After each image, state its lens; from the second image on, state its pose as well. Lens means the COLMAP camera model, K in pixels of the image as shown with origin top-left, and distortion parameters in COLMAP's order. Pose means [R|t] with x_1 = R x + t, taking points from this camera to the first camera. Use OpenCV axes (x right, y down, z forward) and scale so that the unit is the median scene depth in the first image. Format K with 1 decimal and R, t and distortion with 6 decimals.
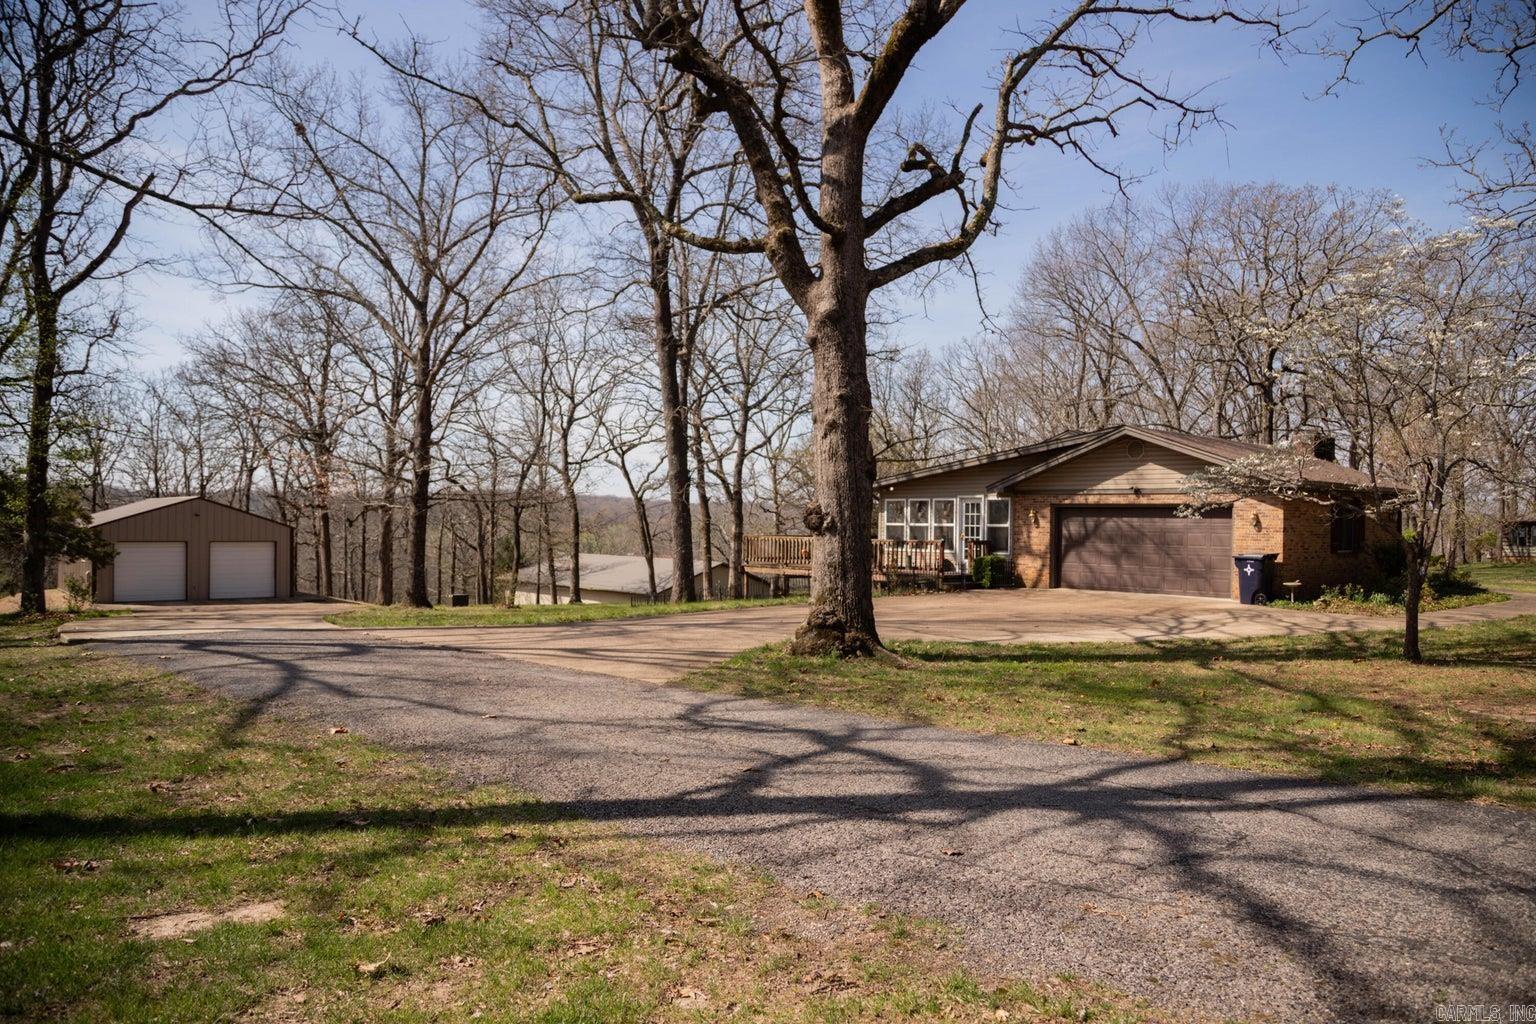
lens RADIAL K [[1090.8, 0, 768.0], [0, 1090.8, 512.0], [0, 0, 1]] dist [-0.001547, 0.000404]
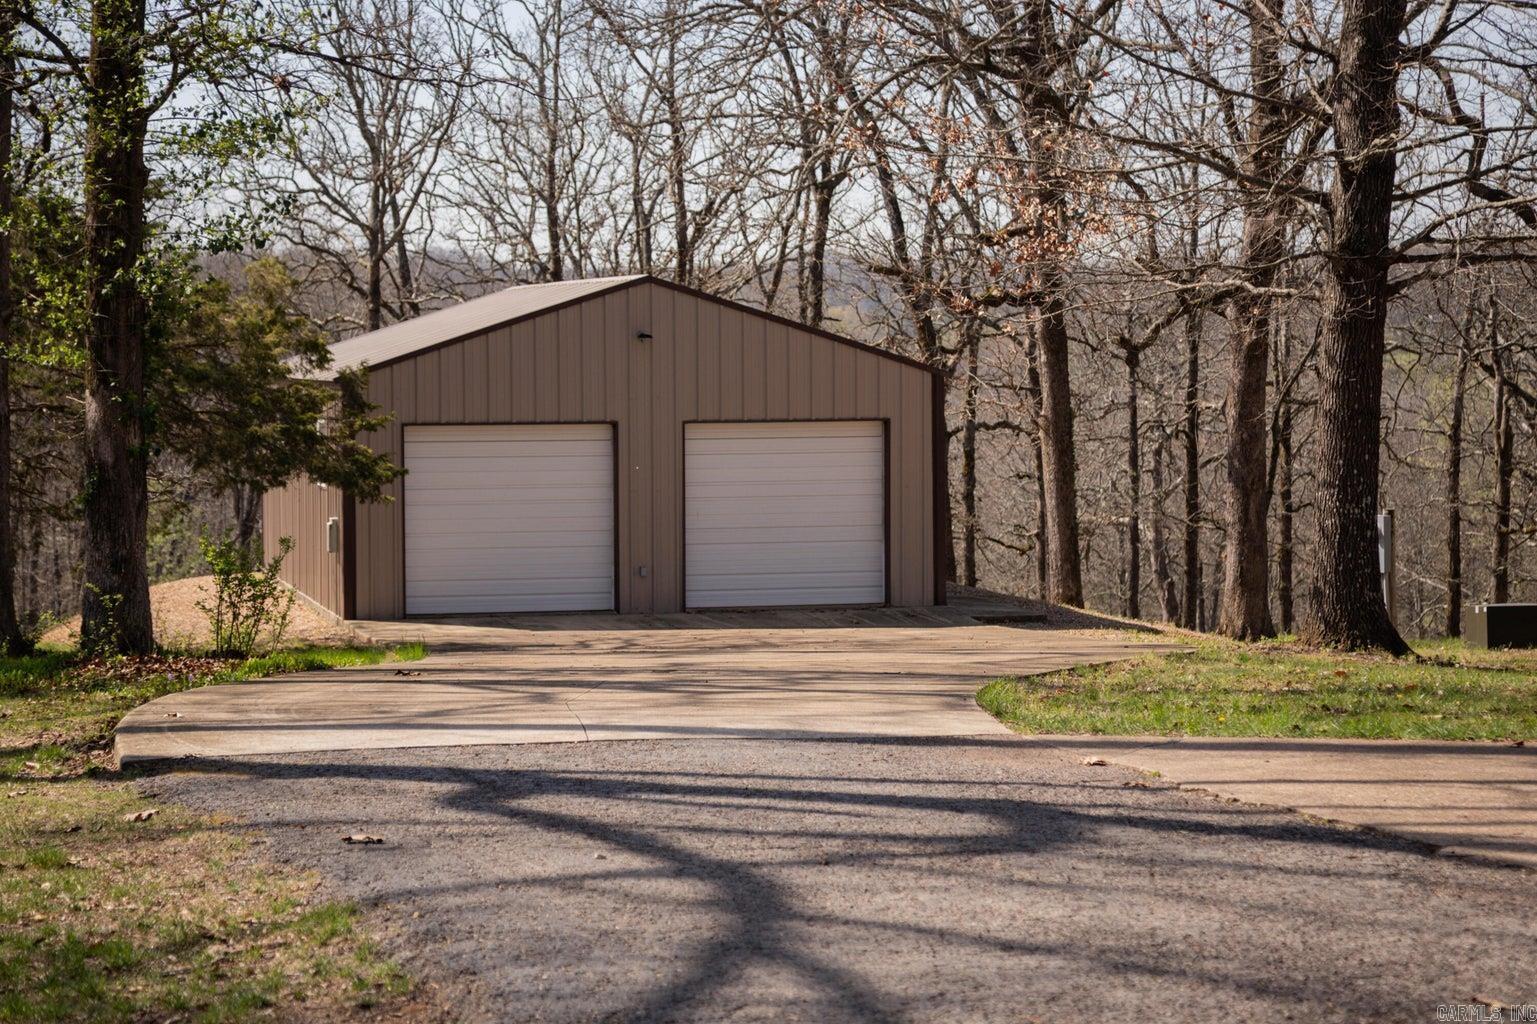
lens RADIAL K [[3535.3, 0, 768.5], [0, 3535.3, 512.0], [0, 0, 1]] dist [0.573153, -0.294630]
pose [[0.878545, 0.005015, -0.477632, -0.012888], [0.021073, 0.998564, 0.049246, 0.003480], [0.477194, -0.053330, 0.877179, 0.120701]]
